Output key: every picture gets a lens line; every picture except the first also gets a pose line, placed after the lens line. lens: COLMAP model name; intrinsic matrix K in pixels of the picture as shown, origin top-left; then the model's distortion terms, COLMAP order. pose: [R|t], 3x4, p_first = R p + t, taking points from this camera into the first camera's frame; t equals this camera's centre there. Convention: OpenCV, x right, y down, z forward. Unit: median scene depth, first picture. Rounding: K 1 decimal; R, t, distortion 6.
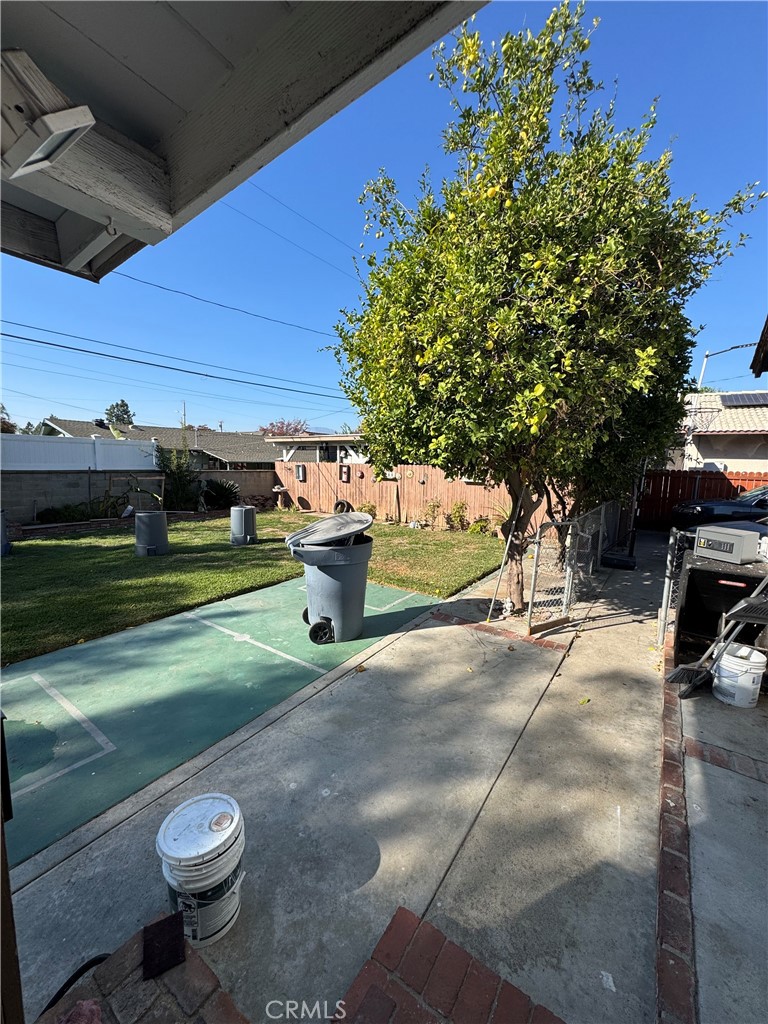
lens RADIAL K [[409.7, 0, 387.2], [0, 409.7, 511.5], [0, 0, 1]] dist [-0.002522, 0.000140]
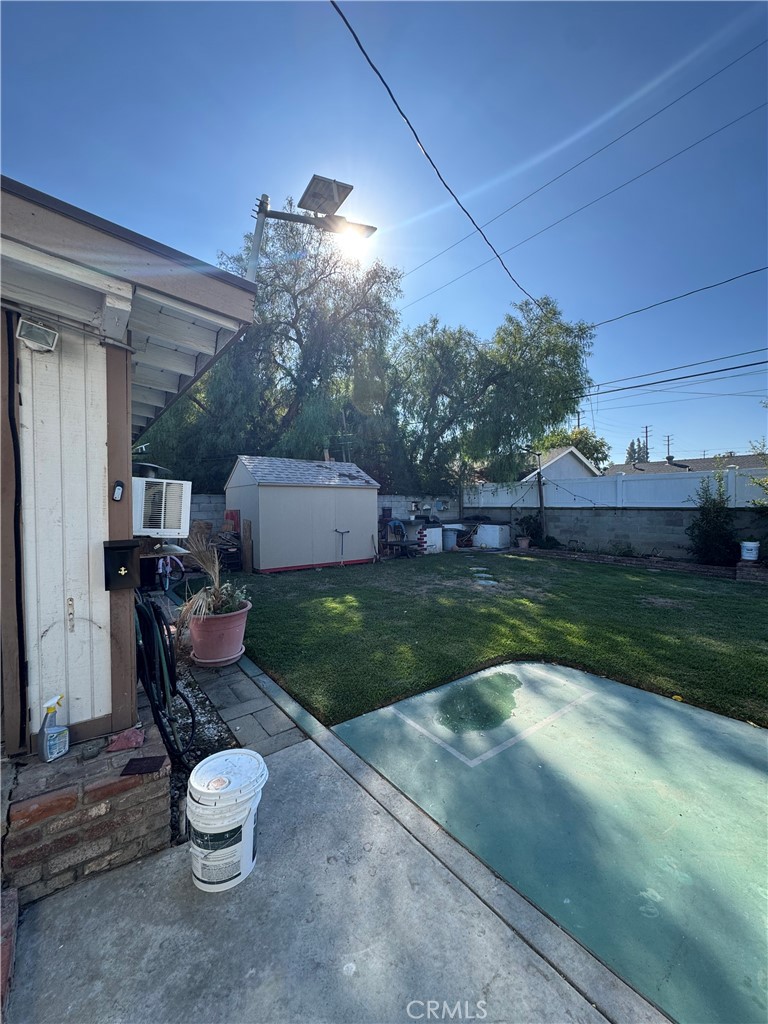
lens RADIAL K [[409.7, 0, 381.0], [0, 409.7, 511.4], [0, 0, 1]] dist [-0.002522, 0.000140]
pose [[-0.323146, -0.008286, -0.946313, 0.106763], [-0.116391, 0.992718, 0.031053, 0.001758], [0.939164, 0.120177, -0.321757, 0.399400]]
